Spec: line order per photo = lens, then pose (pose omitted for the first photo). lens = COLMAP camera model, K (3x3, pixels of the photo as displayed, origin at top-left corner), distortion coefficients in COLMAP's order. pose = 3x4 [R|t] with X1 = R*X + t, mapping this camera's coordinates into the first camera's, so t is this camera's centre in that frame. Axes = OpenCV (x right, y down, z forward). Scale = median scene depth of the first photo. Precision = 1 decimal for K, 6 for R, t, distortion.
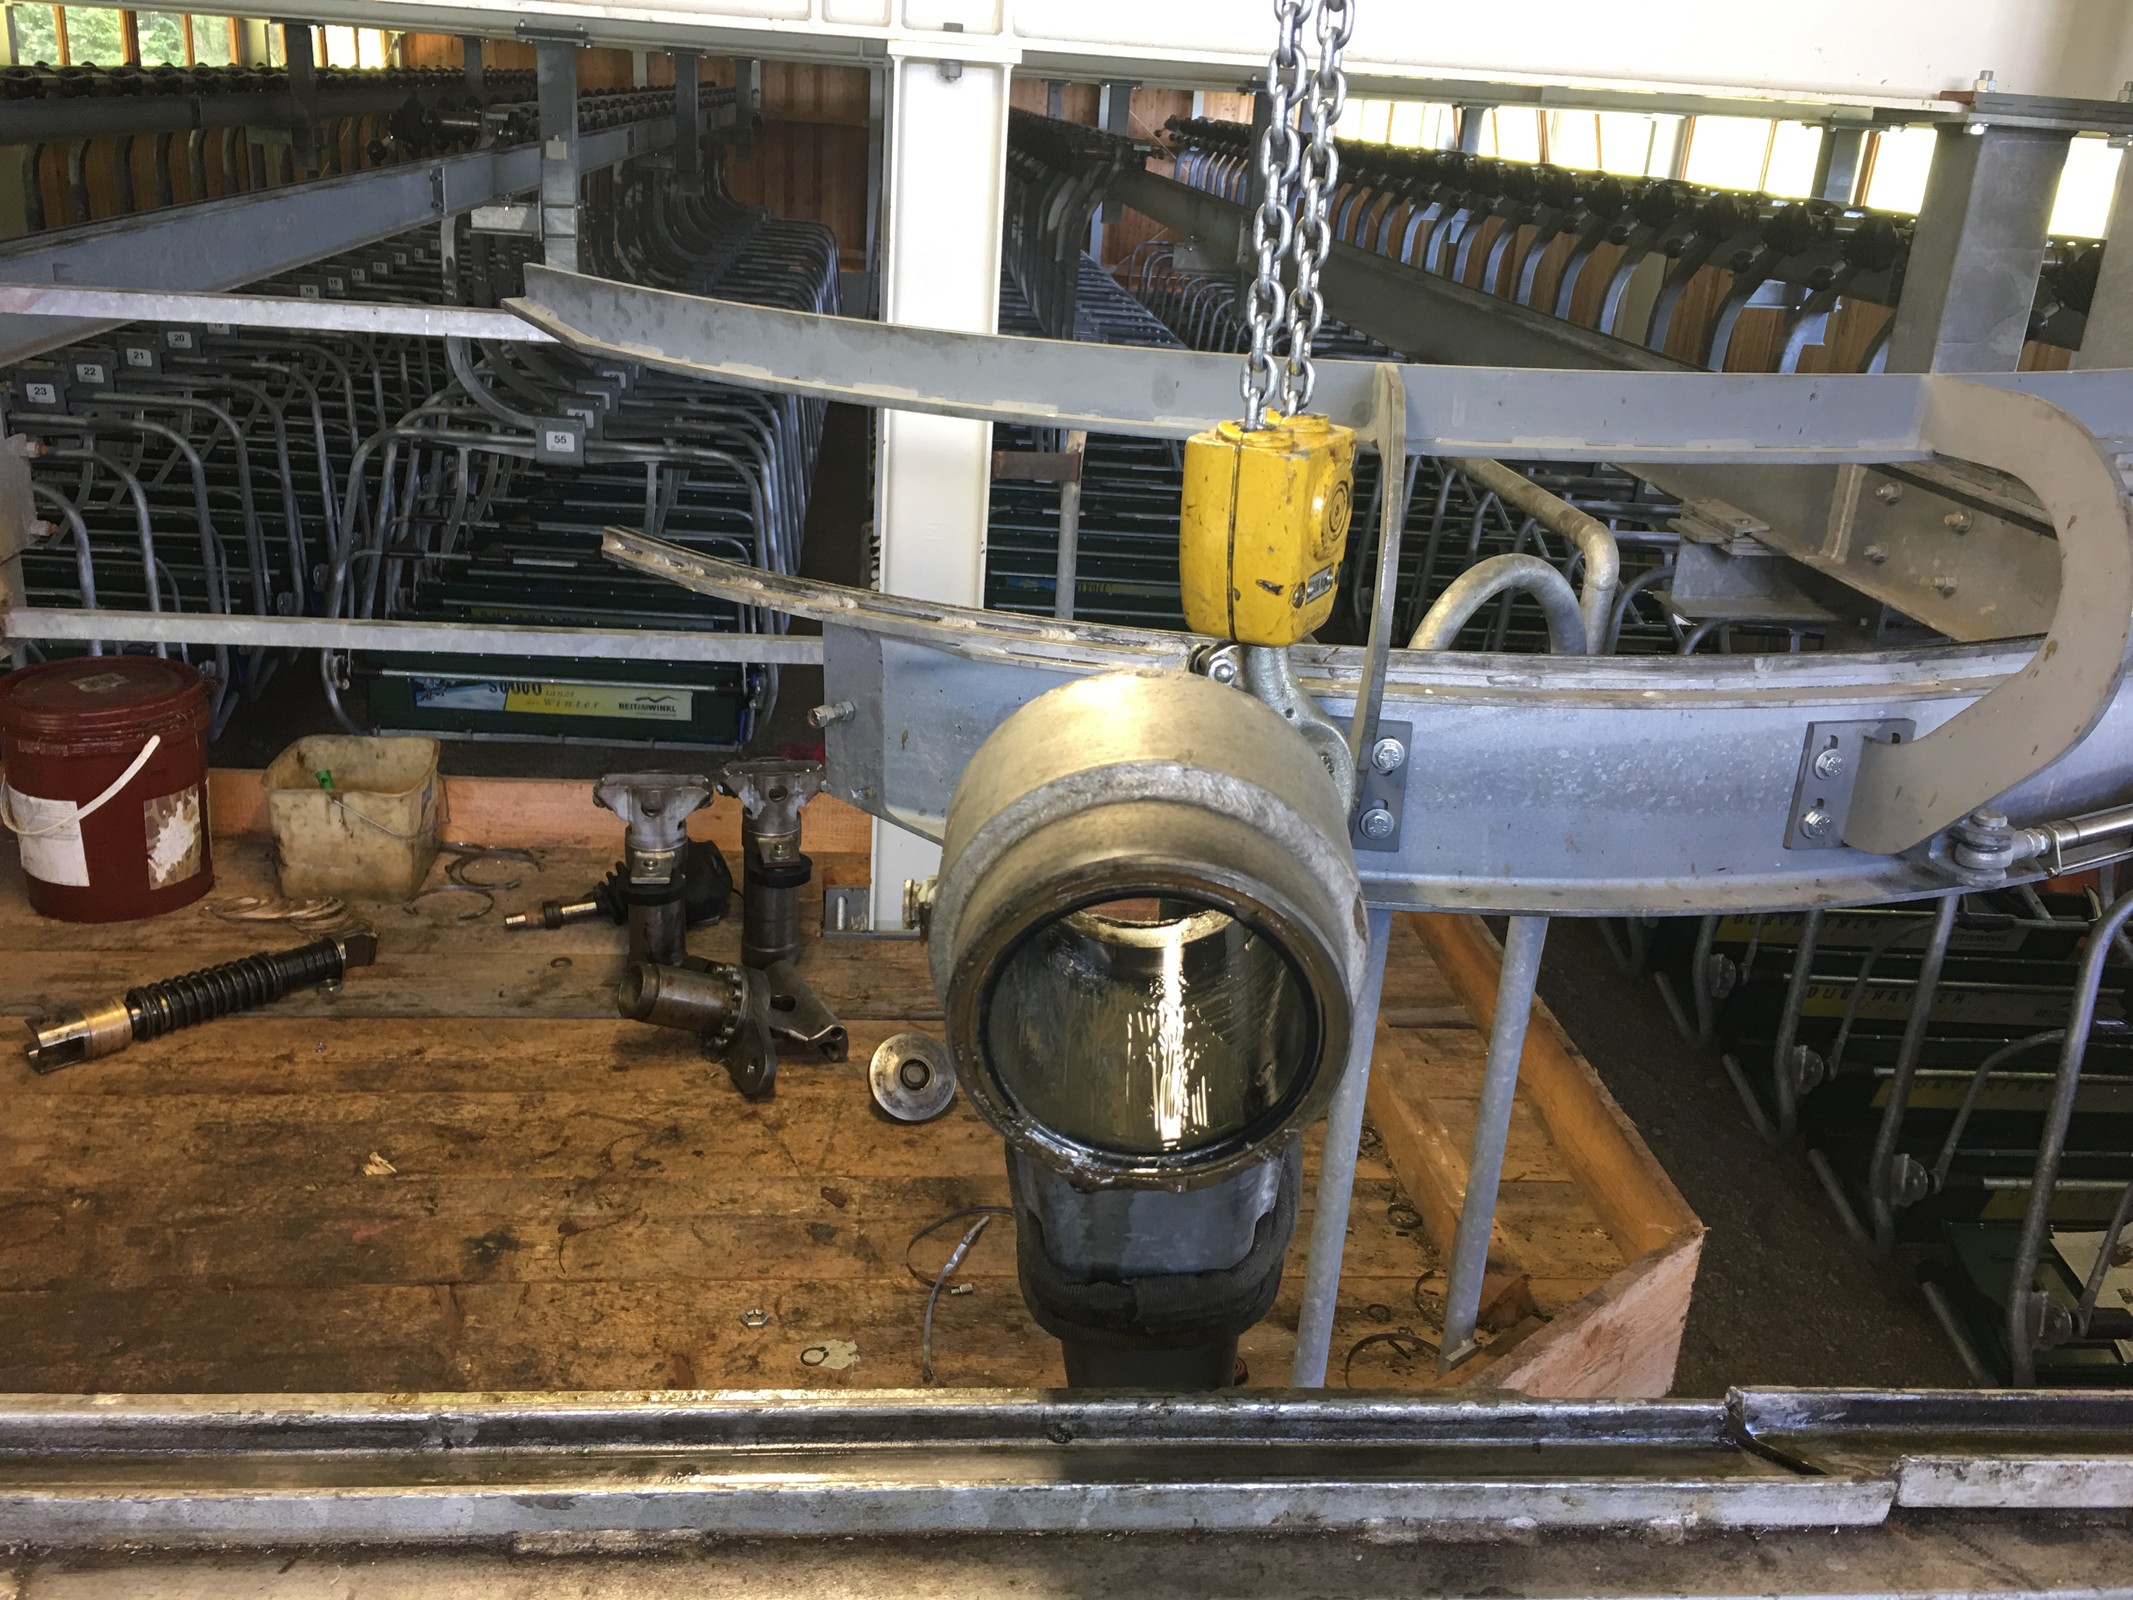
lens RADIAL K [[1831.5, 0, 1063.8], [0, 1831.5, 780.6], [0, 0, 1]] dist [0.081122, -0.119635]
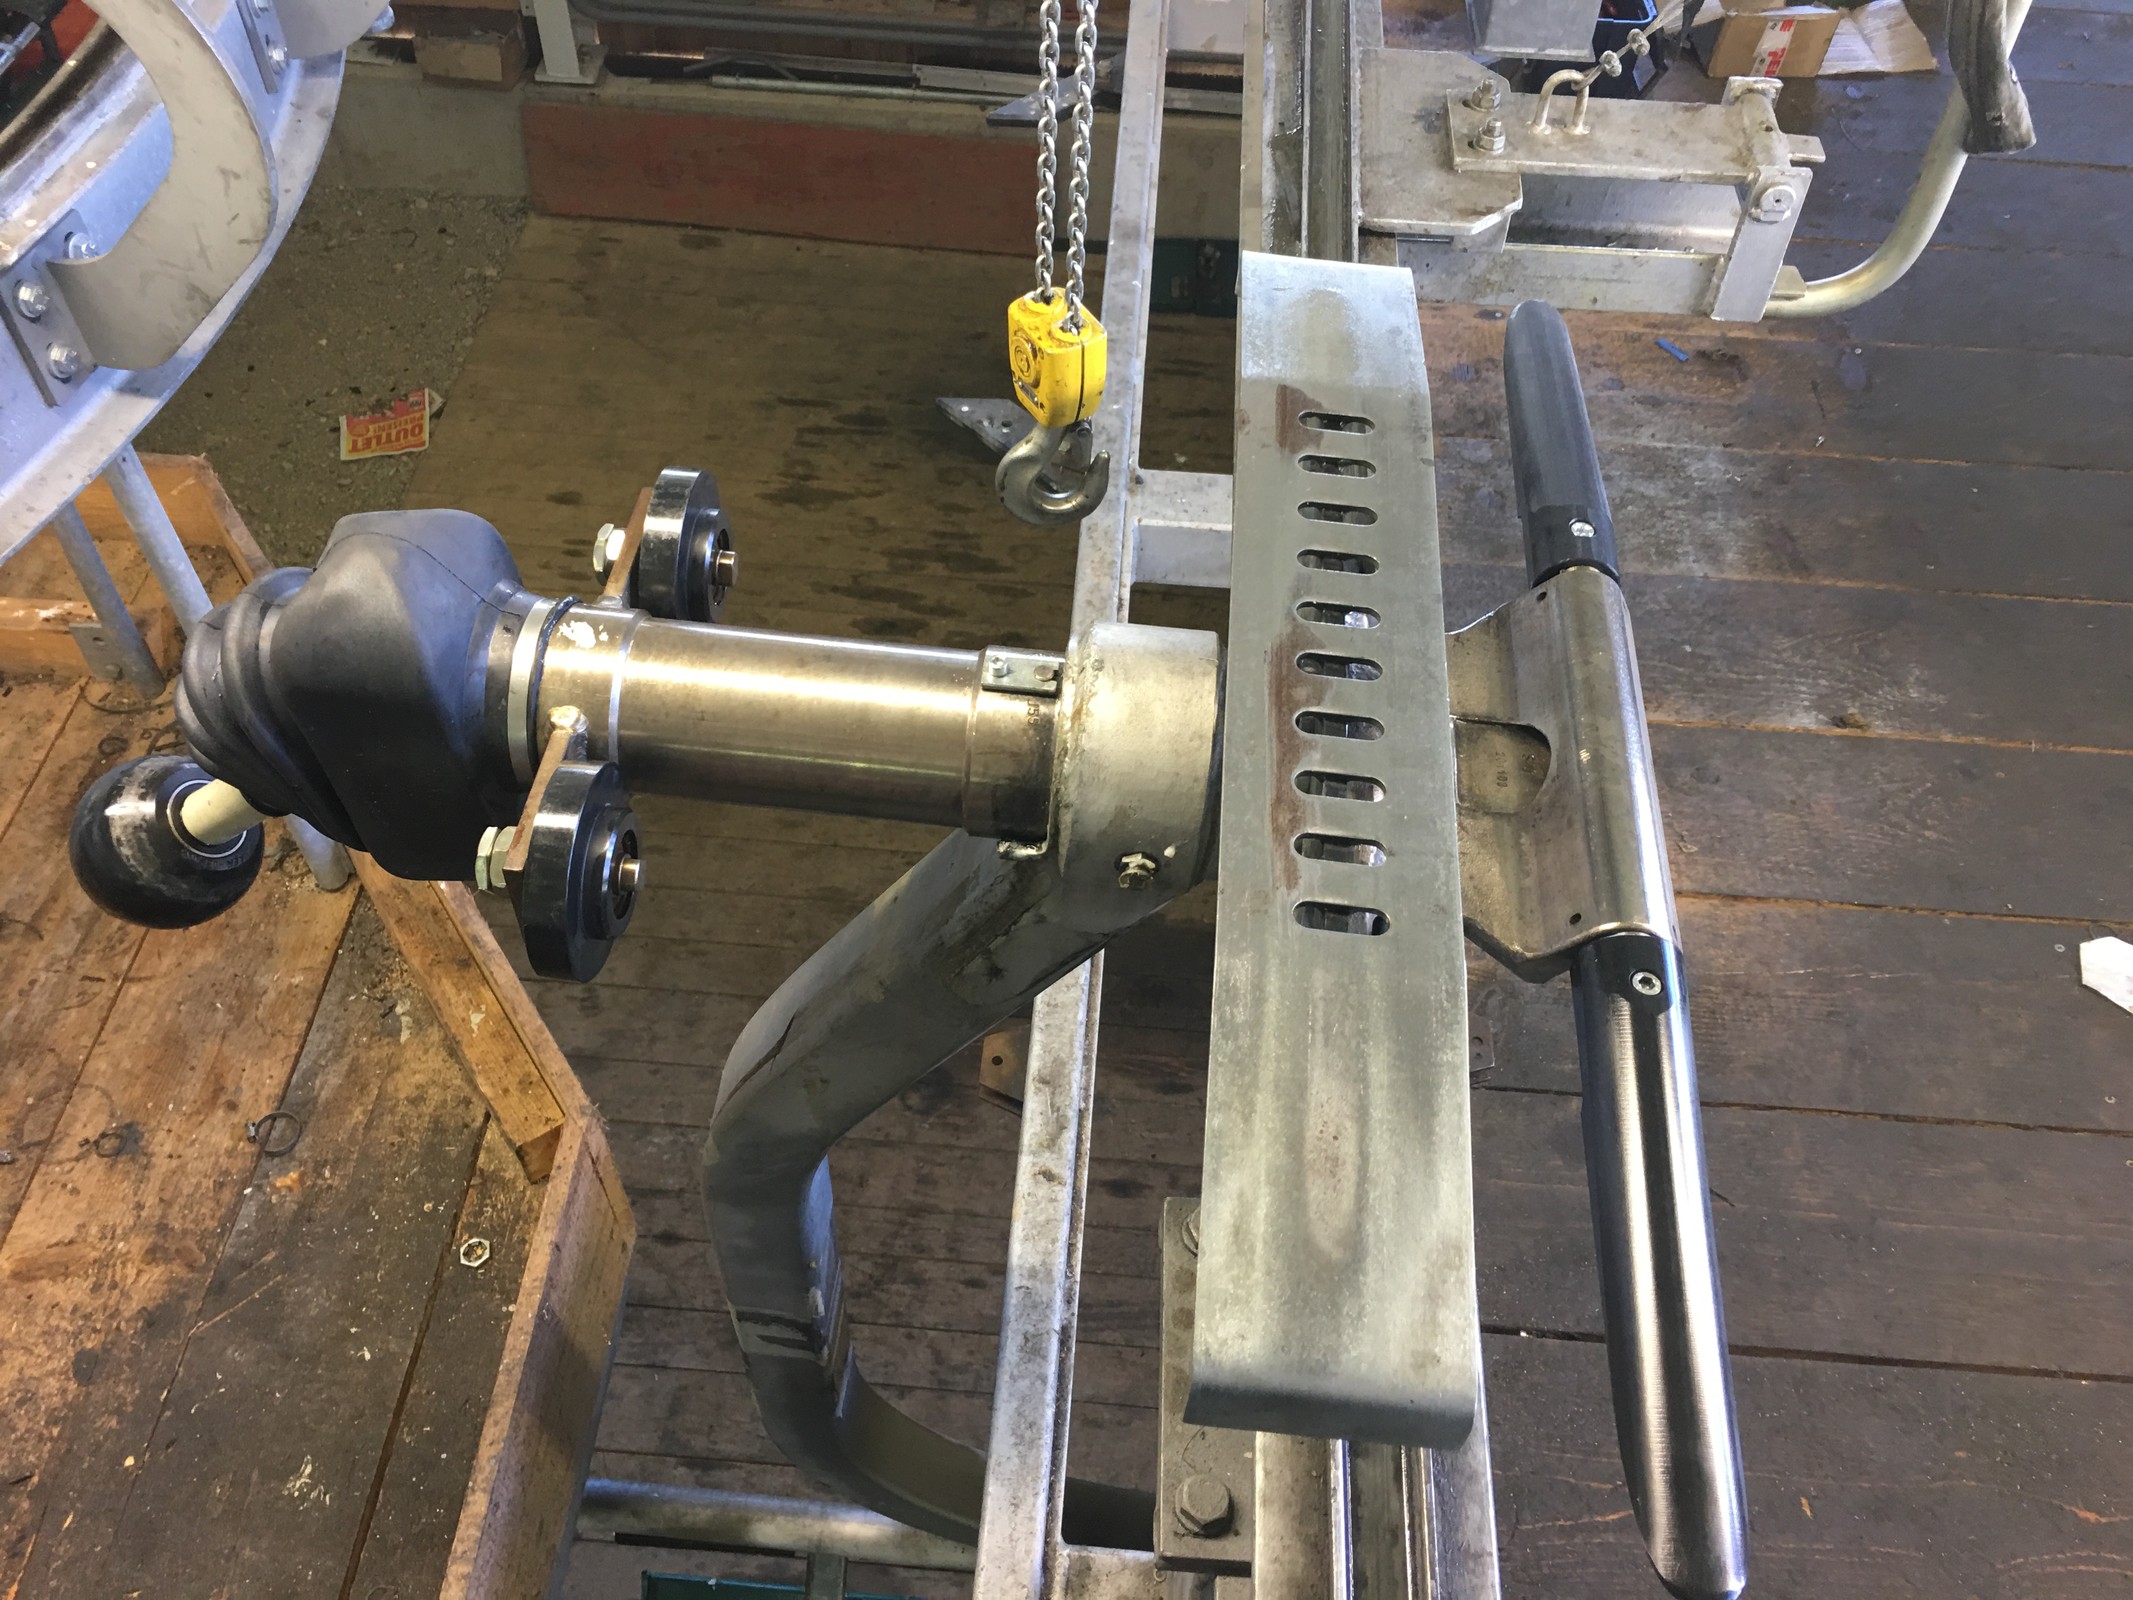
lens RADIAL K [[1831.5, 0, 1063.3], [0, 1831.5, 781.0], [0, 0, 1]] dist [0.081122, -0.119635]
pose [[0.161285, -0.793398, 0.586948, -0.335655], [0.332234, 0.603670, 0.724709, -0.245573], [-0.929305, 0.078119, 0.360956, 0.157992]]
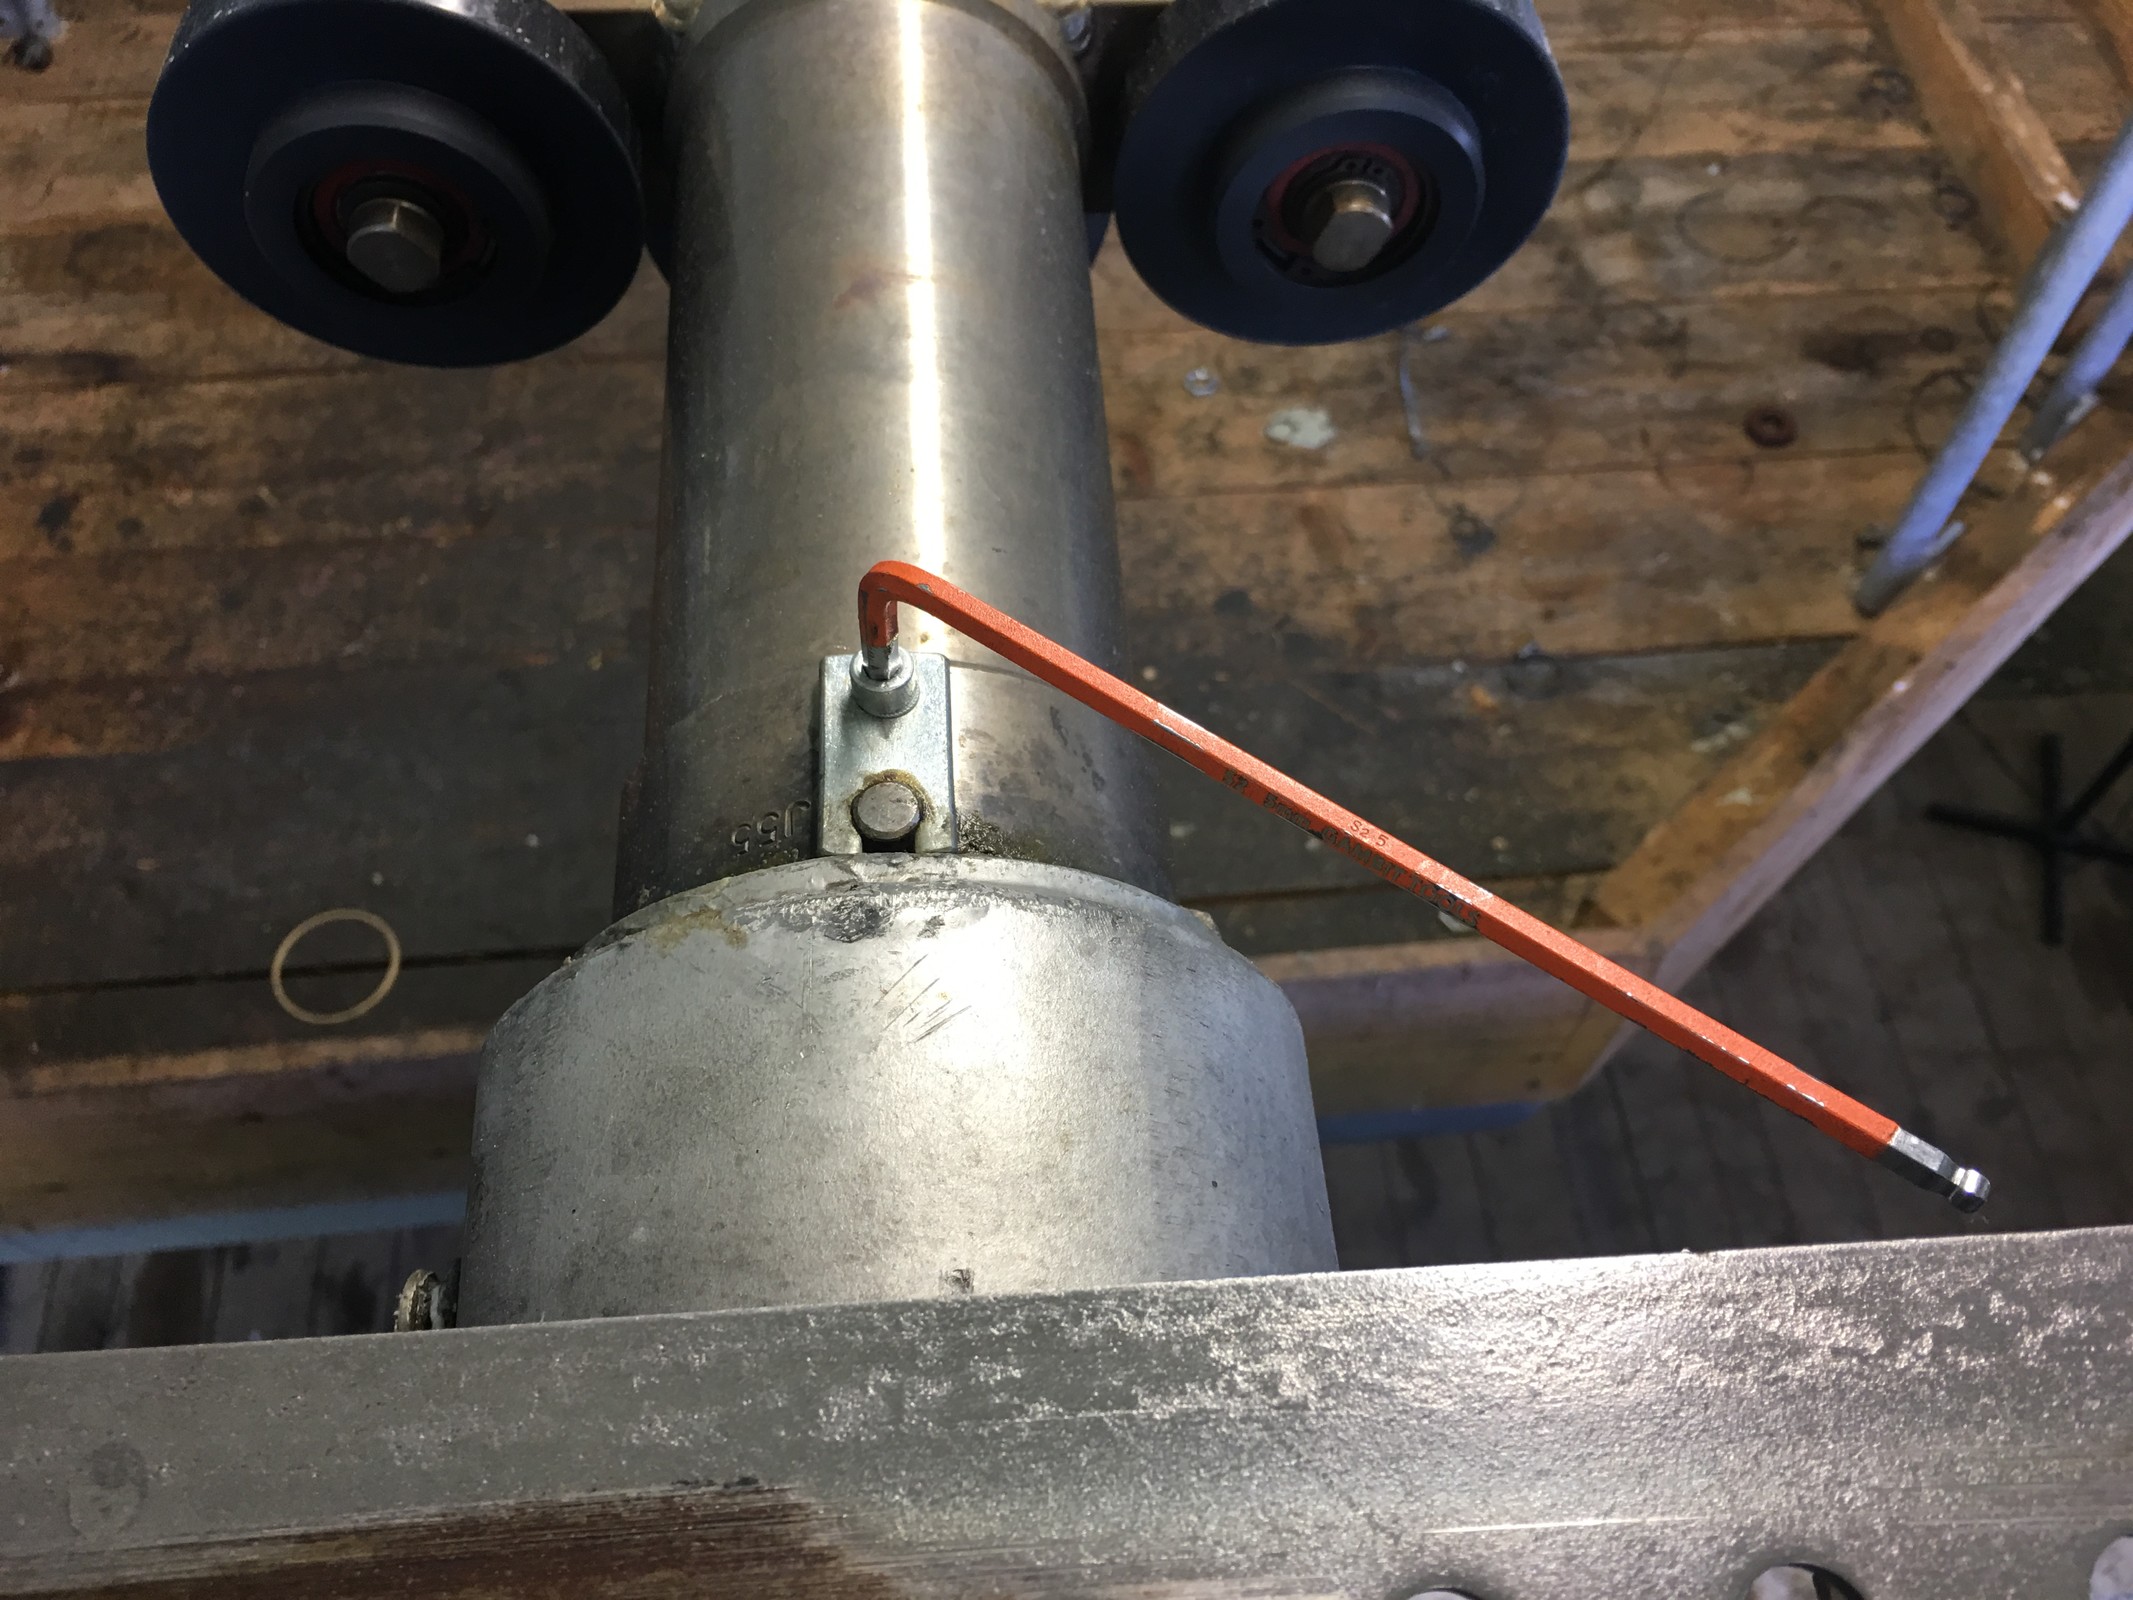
lens RADIAL K [[1831.5, 0, 1064.8], [0, 1831.5, 794.8], [0, 0, 1]] dist [0.081122, -0.119635]
pose [[0.999144, -0.019314, -0.036594, -0.186252], [0.037367, 0.800993, 0.597506, -0.056893], [0.017771, -0.598362, 0.801029, 0.198753]]
